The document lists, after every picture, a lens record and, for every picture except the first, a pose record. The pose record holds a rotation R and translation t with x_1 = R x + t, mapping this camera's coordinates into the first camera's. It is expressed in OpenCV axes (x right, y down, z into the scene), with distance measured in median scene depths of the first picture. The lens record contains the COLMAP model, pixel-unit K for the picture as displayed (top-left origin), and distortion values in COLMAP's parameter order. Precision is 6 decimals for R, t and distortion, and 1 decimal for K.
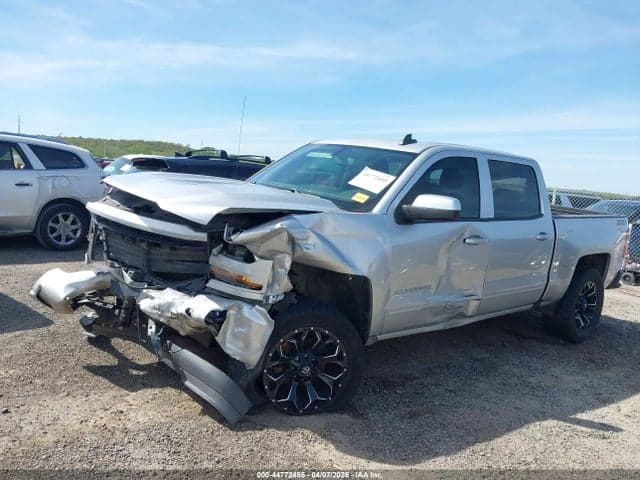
lens RADIAL K [[501.1, 0, 309.8], [0, 501.1, 241.7], [0, 0, 1]] dist [0.111509, -0.193463]
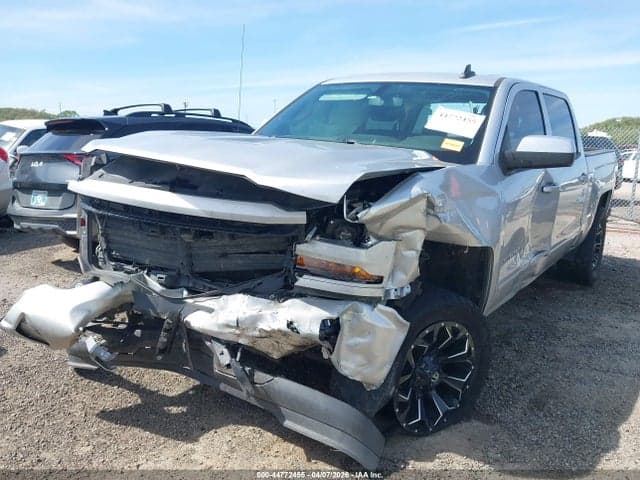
lens RADIAL K [[501.1, 0, 309.8], [0, 501.1, 241.7], [0, 0, 1]] dist [0.111509, -0.193463]
pose [[0.970147, -0.109570, 0.216355, -0.329432], [0.091096, 0.991432, 0.093616, -0.037250], [-0.224759, -0.071113, 0.971816, 0.308116]]
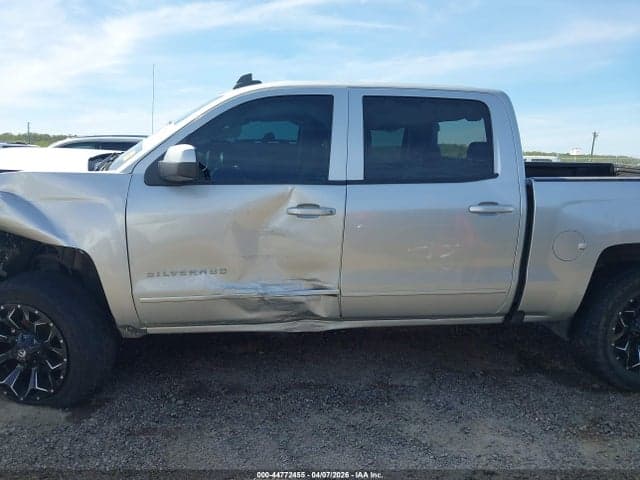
lens RADIAL K [[501.1, 0, 309.8], [0, 501.1, 241.7], [0, 0, 1]] dist [0.111509, -0.193463]
pose [[0.849877, 0.021771, -0.526531, 0.869733], [-0.019825, 0.999760, 0.009338, 0.041869], [0.526608, 0.002502, 0.850105, 0.500787]]
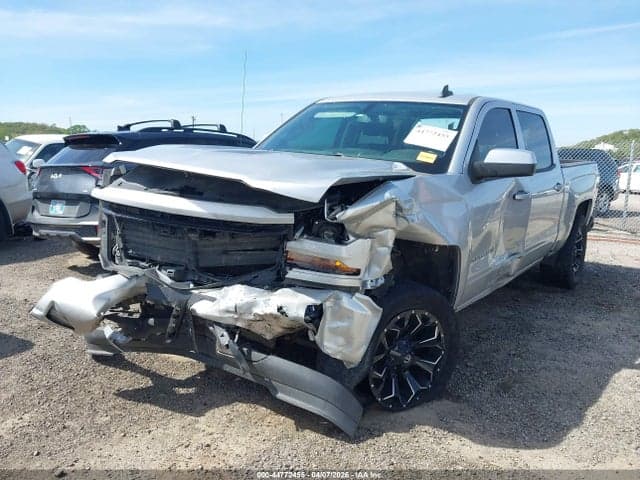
lens RADIAL K [[501.1, 0, 309.8], [0, 501.1, 241.7], [0, 0, 1]] dist [0.111509, -0.193463]
pose [[0.973157, -0.103278, 0.205668, -0.327661], [0.091232, 0.993557, 0.067243, -0.021804], [-0.211287, -0.046674, 0.976309, 0.187384]]
